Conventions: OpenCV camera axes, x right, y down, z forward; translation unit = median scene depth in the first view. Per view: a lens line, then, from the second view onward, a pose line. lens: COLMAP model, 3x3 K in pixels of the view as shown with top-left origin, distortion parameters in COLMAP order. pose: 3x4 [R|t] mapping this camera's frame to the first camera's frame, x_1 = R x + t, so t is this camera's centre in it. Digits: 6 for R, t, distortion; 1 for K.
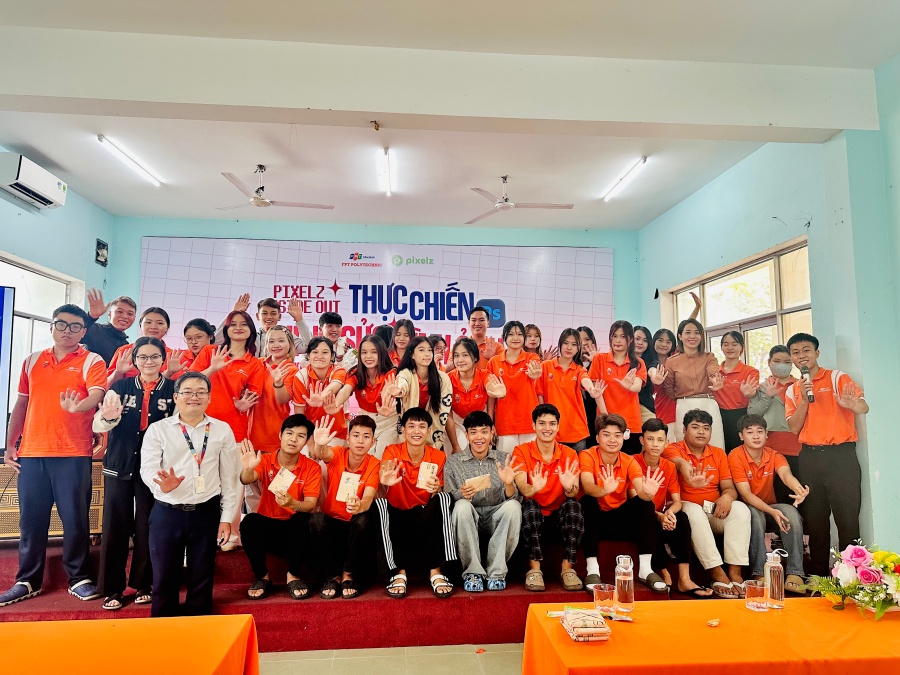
lens RADIAL K [[648.0, 0, 455.2], [0, 648.0, 336.8], [0, 0, 1]] dist [0.008311, -0.010145]
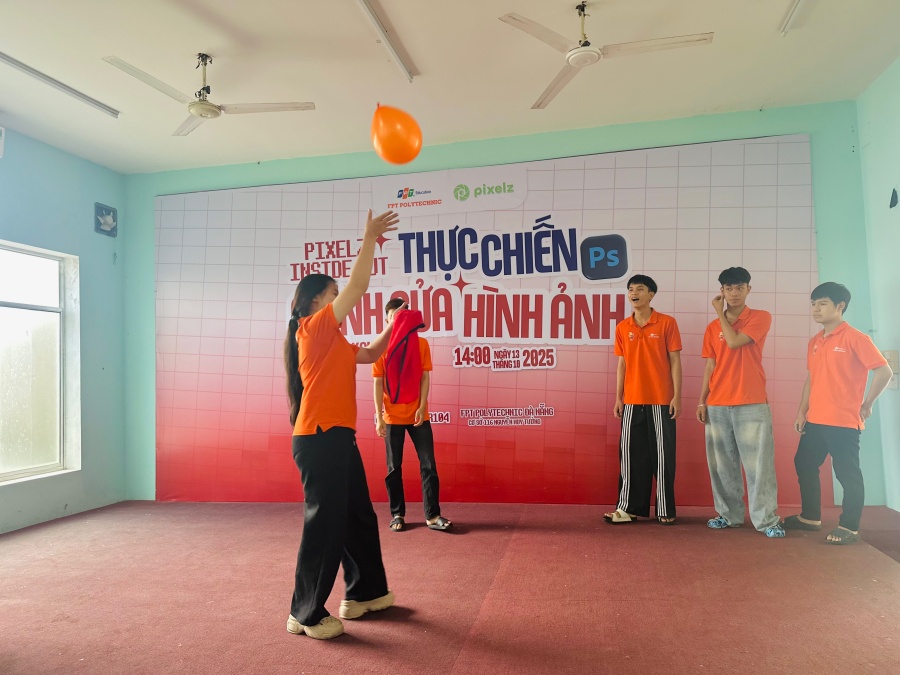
lens RADIAL K [[648.0, 0, 443.2], [0, 648.0, 336.7], [0, 0, 1]] dist [0.008311, -0.010145]
pose [[0.952342, -0.043118, -0.301971, 0.095505], [0.054824, 0.998033, 0.030395, 0.014423], [0.300067, -0.045501, 0.952832, 0.326746]]
